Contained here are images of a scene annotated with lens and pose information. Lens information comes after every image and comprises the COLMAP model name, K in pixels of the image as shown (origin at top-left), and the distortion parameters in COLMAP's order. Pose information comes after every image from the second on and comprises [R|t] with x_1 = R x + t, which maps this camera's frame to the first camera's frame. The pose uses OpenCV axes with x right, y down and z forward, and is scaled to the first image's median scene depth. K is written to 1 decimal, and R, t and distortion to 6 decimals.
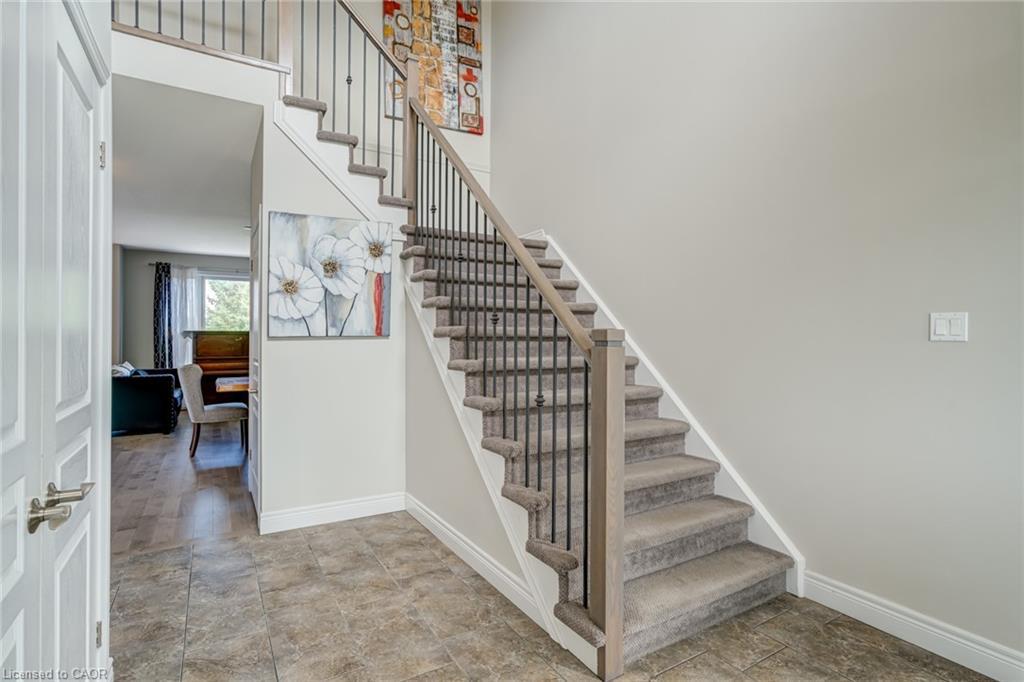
lens RADIAL K [[509.2, 0, 504.2], [0, 509.2, 341.3], [0, 0, 1]] dist [0.001128, 0.005282]
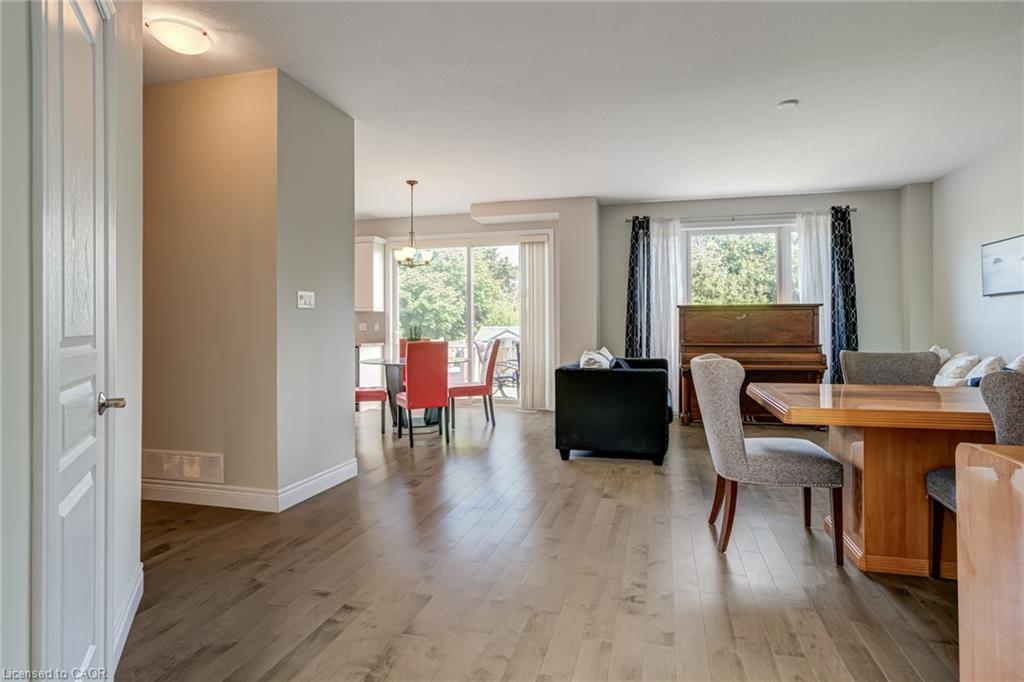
lens RADIAL K [[509.2, 0, 511.2], [0, 509.2, 335.5], [0, 0, 1]] dist [0.001128, 0.005282]
pose [[0.697364, 0.002740, -0.716712, -0.265685], [-0.000937, 0.999995, 0.002910, 0.017902], [0.716716, -0.001358, 0.697363, 0.342373]]
